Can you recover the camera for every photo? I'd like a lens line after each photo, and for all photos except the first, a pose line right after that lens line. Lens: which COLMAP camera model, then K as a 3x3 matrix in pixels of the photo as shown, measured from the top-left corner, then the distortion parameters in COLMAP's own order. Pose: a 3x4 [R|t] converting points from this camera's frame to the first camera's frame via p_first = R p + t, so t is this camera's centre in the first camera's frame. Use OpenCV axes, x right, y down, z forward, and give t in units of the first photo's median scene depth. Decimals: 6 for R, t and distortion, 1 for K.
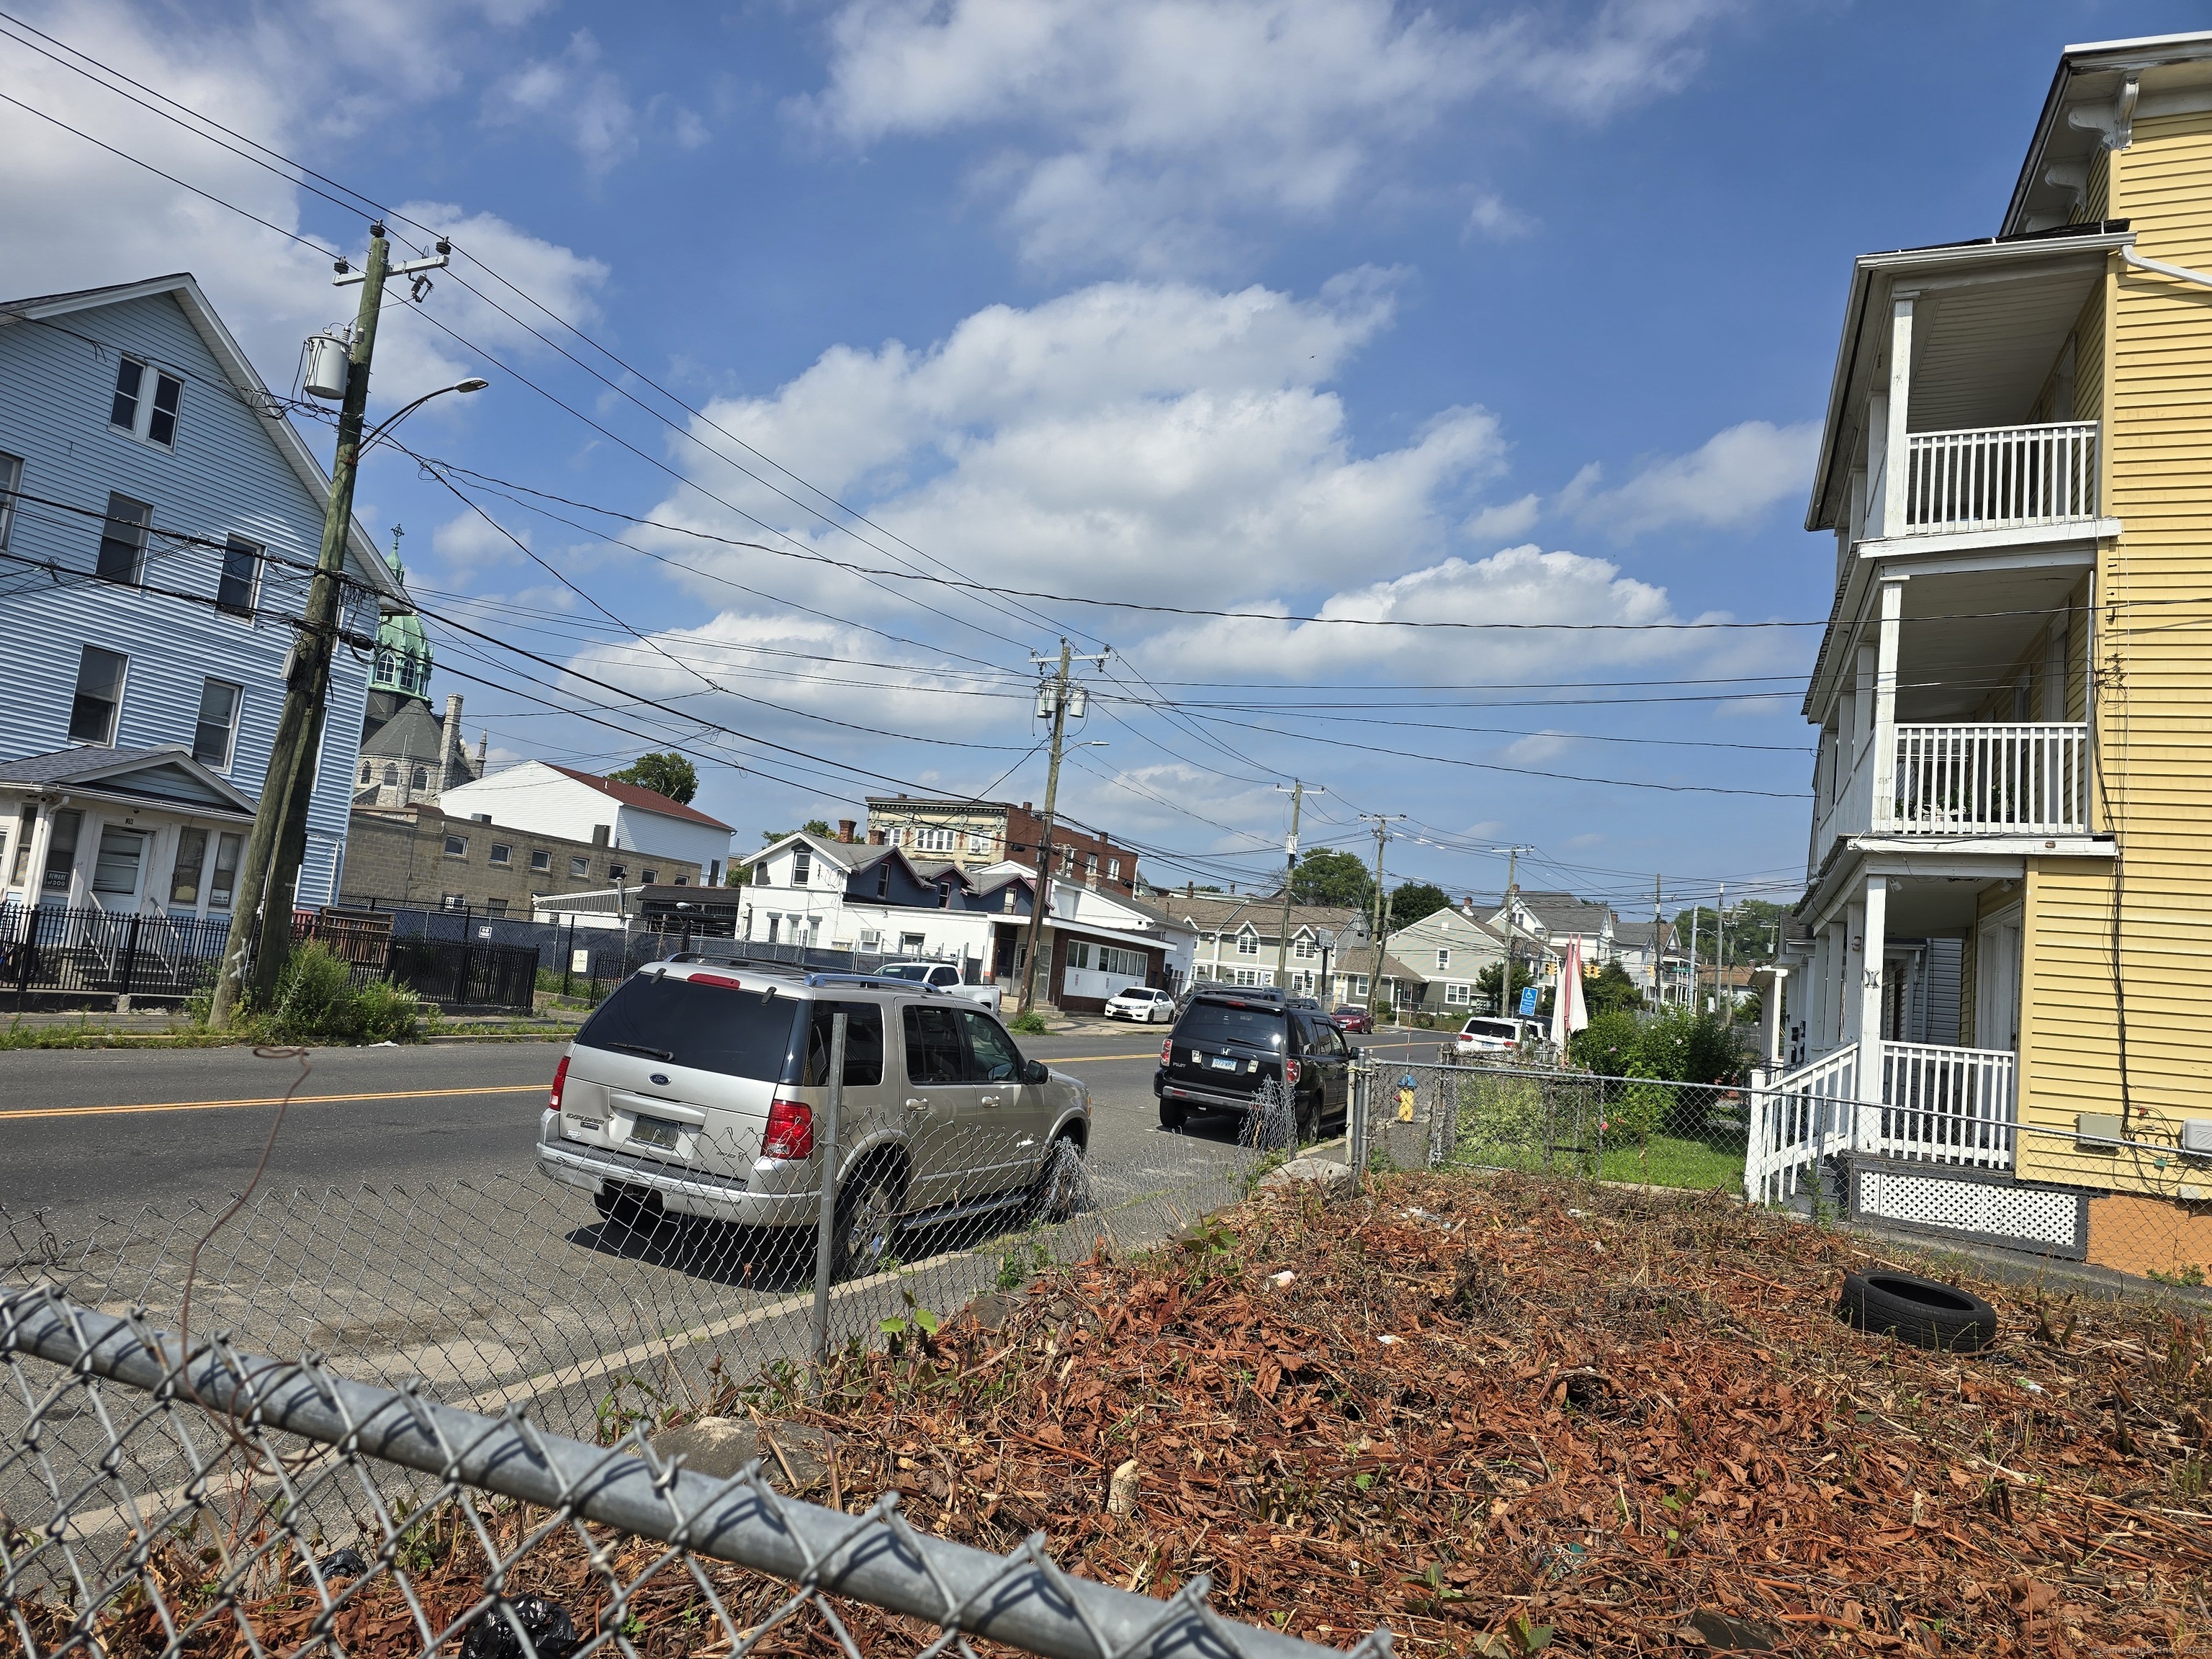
lens RADIAL K [[1512.0, 0, 1106.0], [0, 1512.0, 829.5], [0, 0, 1]] dist [0.204977, -0.186643]
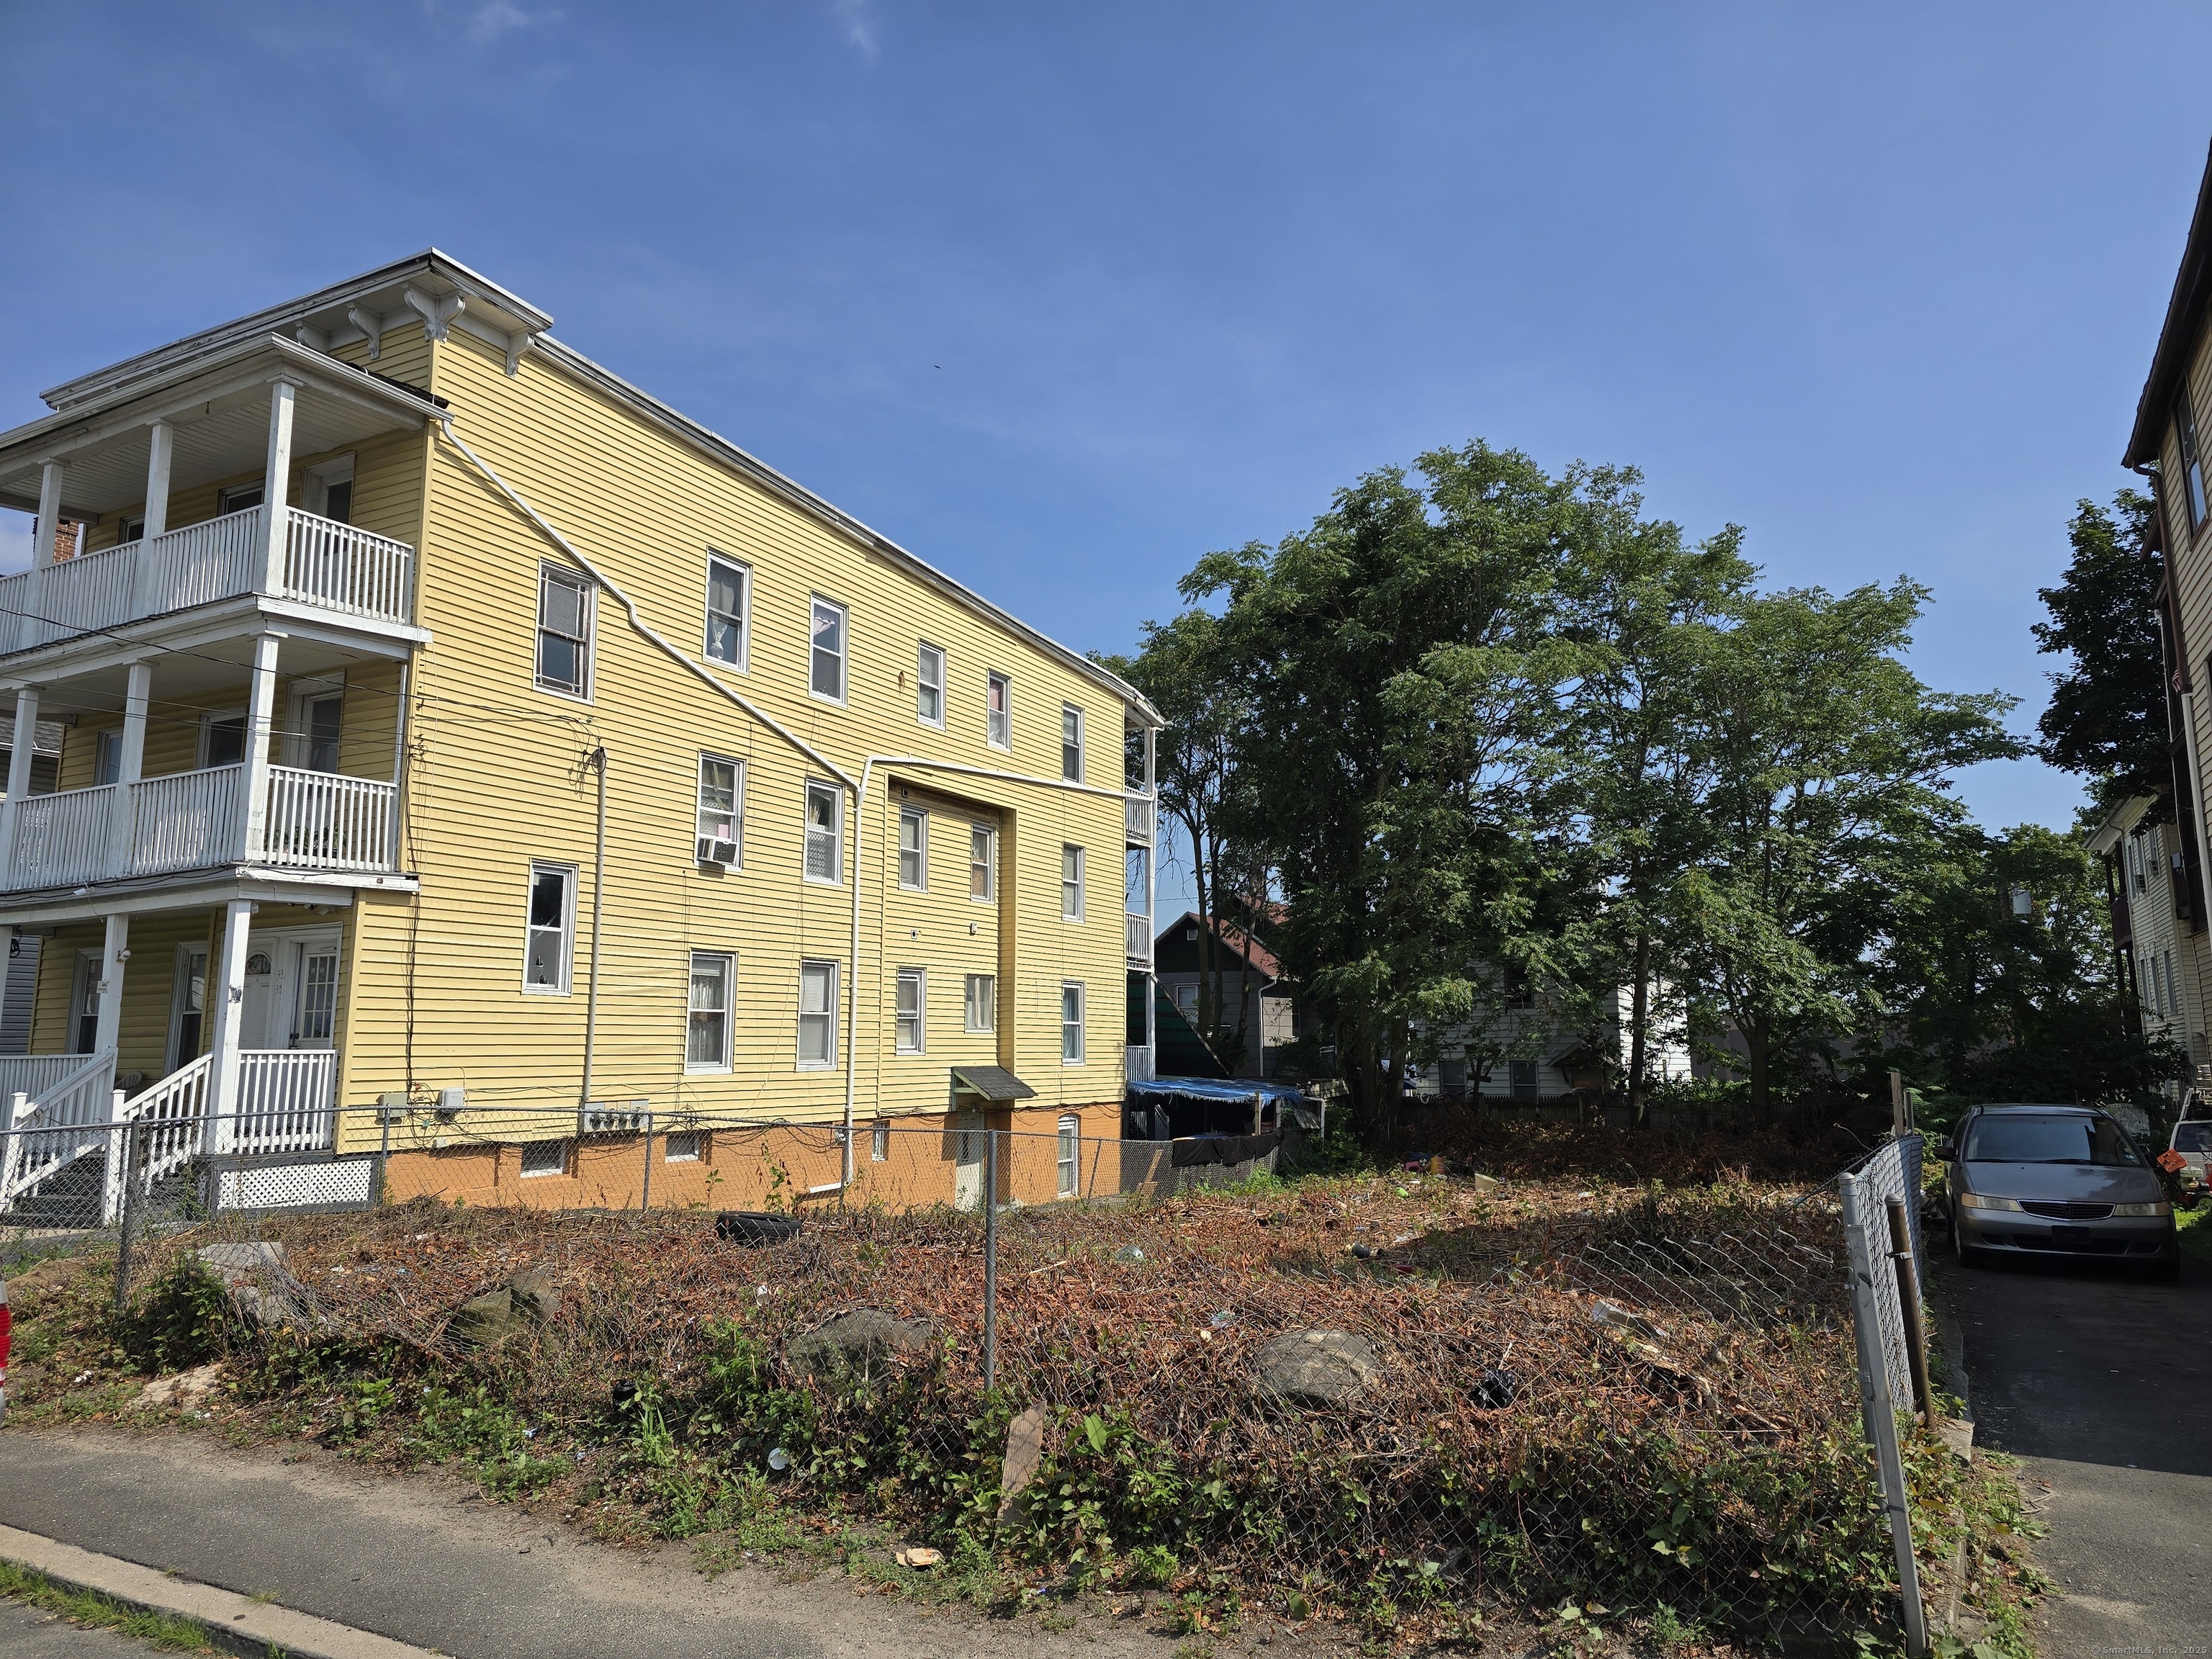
lens RADIAL K [[1512.0, 0, 1106.0], [0, 1512.0, 829.5], [0, 0, 1]] dist [0.204977, -0.186643]
pose [[0.133271, 0.061879, 0.989146, -0.544085], [-0.102657, 0.993542, -0.048322, -0.029100], [-0.985749, -0.095103, 0.138762, 0.265728]]
